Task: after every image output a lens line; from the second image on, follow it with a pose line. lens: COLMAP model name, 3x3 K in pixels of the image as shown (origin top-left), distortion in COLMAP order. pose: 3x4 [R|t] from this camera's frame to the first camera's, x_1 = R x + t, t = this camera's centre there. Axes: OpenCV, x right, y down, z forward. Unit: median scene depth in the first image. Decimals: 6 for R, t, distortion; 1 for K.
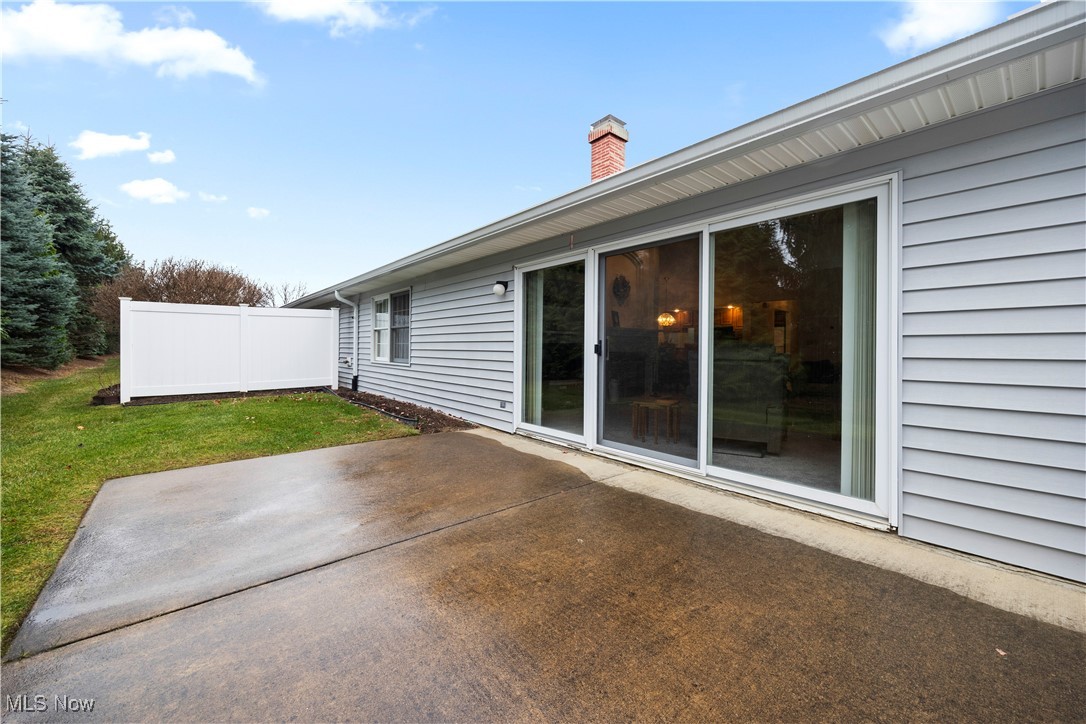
lens RADIAL K [[424.2, 0, 537.0], [0, 424.2, 355.1], [0, 0, 1]] dist [-0.004364, -0.000209]
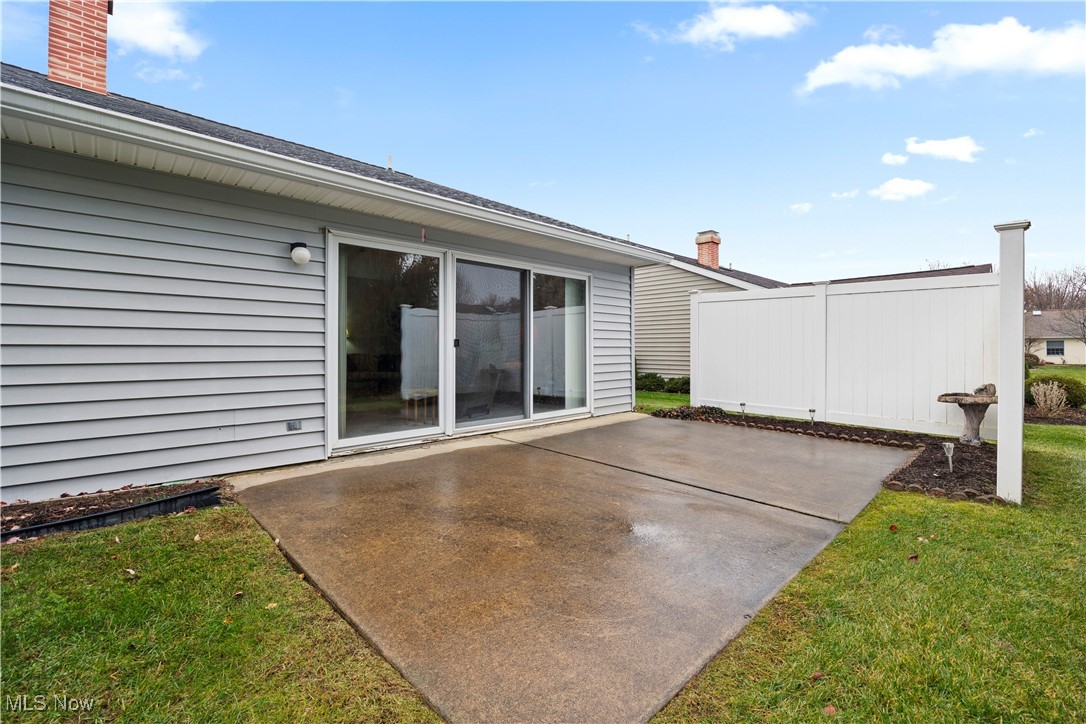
lens RADIAL K [[461.5, 0, 540.7], [0, 461.5, 351.3], [0, 0, 1]] dist [-0.000154, 0.000003]
pose [[-0.059512, -0.011407, 0.998162, -1.042679], [0.018436, 0.999752, 0.012524, -0.003632], [-0.998057, 0.019148, -0.059287, 0.814950]]
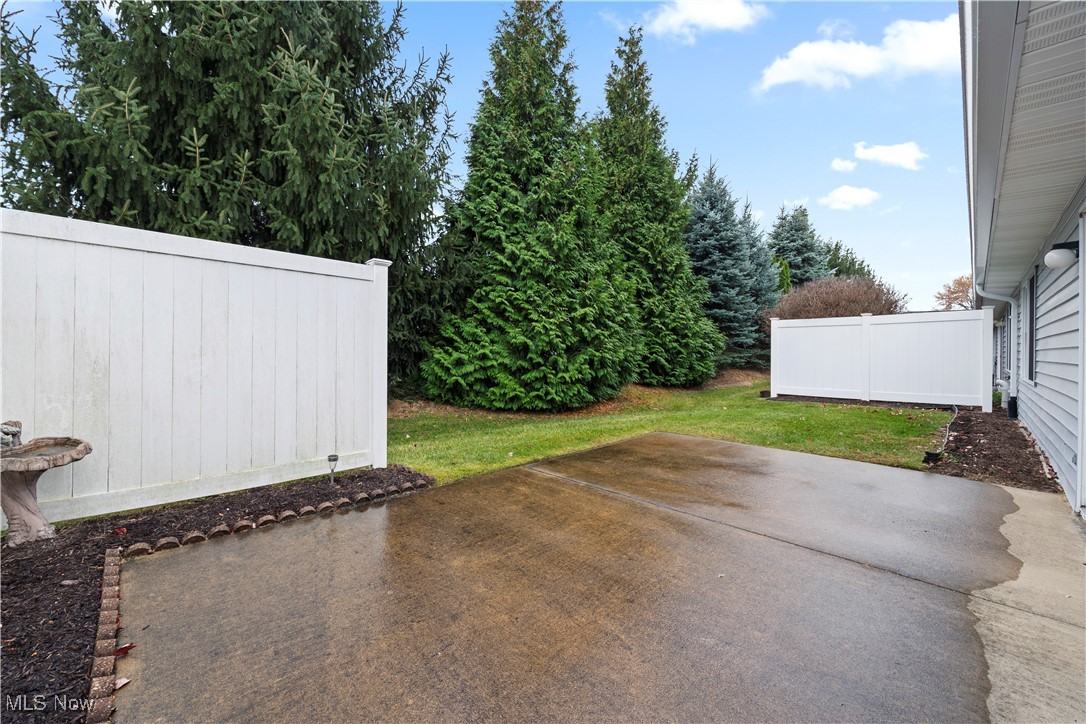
lens RADIAL K [[424.2, 0, 539.4], [0, 424.2, 355.4], [0, 0, 1]] dist [-0.004364, -0.000209]
pose [[0.067772, 0.003343, -0.997695, 0.553979], [-0.025985, 0.999661, 0.001585, -0.004052], [0.997362, 0.025818, 0.067835, 0.324199]]
